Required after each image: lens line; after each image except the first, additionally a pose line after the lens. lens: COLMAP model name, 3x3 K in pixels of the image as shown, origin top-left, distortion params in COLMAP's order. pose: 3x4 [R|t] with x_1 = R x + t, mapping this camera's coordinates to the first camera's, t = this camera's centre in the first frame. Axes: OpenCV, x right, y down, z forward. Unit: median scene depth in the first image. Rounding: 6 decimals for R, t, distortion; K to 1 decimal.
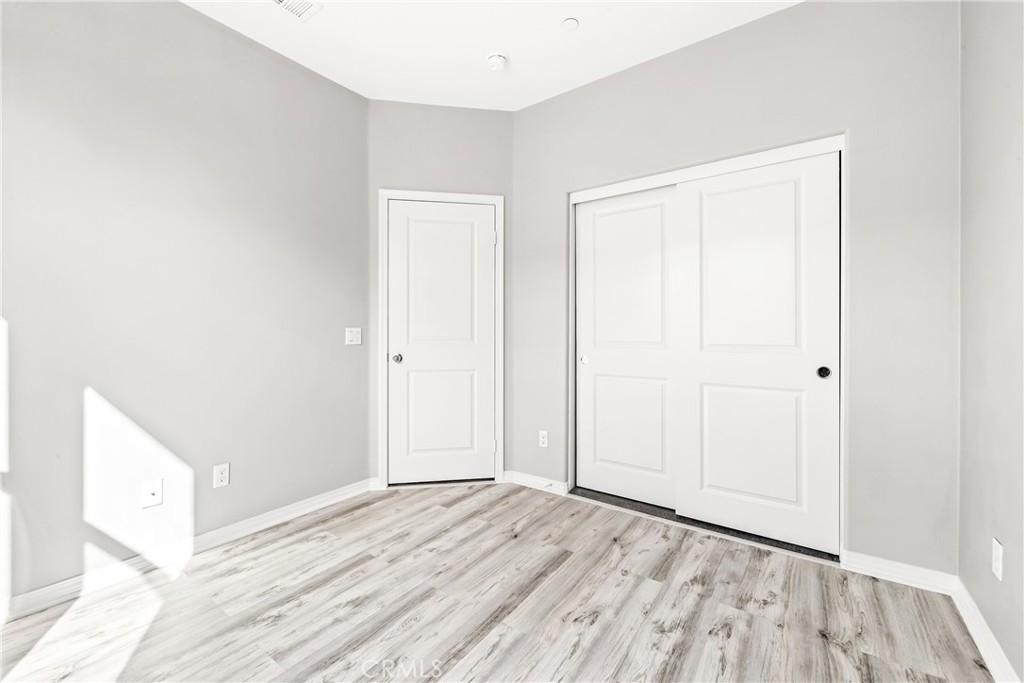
lens RADIAL K [[417.2, 0, 507.1], [0, 417.2, 334.1], [0, 0, 1]] dist [-0.002218, -0.000572]
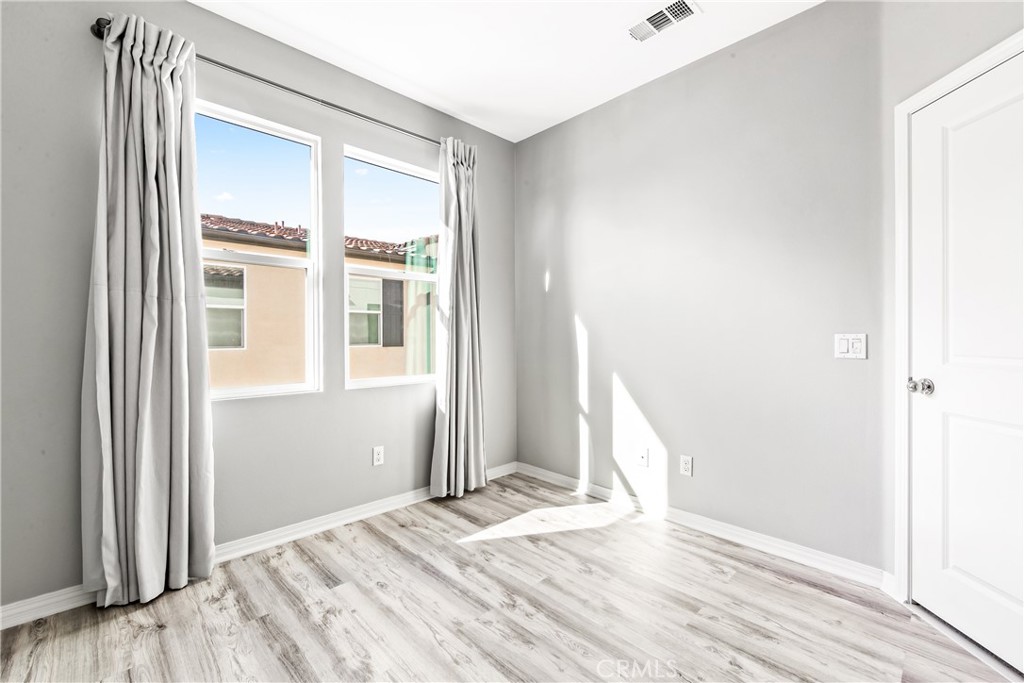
lens RADIAL K [[417.2, 0, 506.8], [0, 417.2, 340.5], [0, 0, 1]] dist [-0.002218, -0.000572]
pose [[-0.163666, 0.007998, -0.986483, 0.504491], [-0.010459, 0.999897, 0.009842, -0.005901], [0.986460, 0.011928, -0.163566, 0.696077]]
